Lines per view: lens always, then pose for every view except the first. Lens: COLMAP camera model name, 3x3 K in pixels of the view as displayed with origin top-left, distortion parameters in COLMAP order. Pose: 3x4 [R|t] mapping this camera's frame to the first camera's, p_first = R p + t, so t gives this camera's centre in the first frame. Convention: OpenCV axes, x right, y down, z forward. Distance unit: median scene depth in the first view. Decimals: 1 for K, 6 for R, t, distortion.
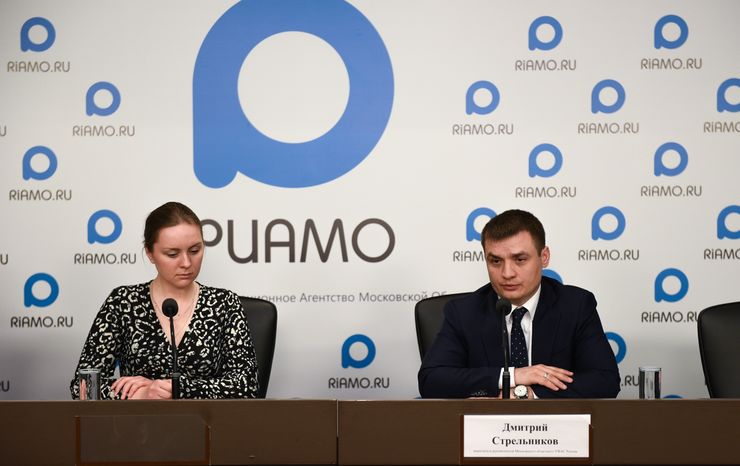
lens RADIAL K [[1496.4, 0, 372.4], [0, 1496.4, 251.3], [0, 0, 1]] dist [0.007477, 0.061324]
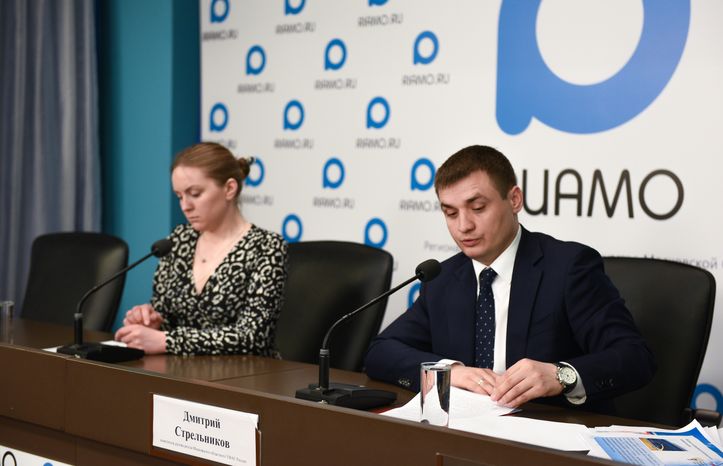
lens RADIAL K [[1254.9, 0, 335.7], [0, 1254.9, 233.2], [0, 0, 1]] dist [-0.003083, -0.032196]
pose [[0.725534, 0.046900, -0.686586, 0.364099], [-0.033242, 0.998899, 0.033106, -0.002886], [0.687383, -0.001196, 0.726294, 0.344106]]
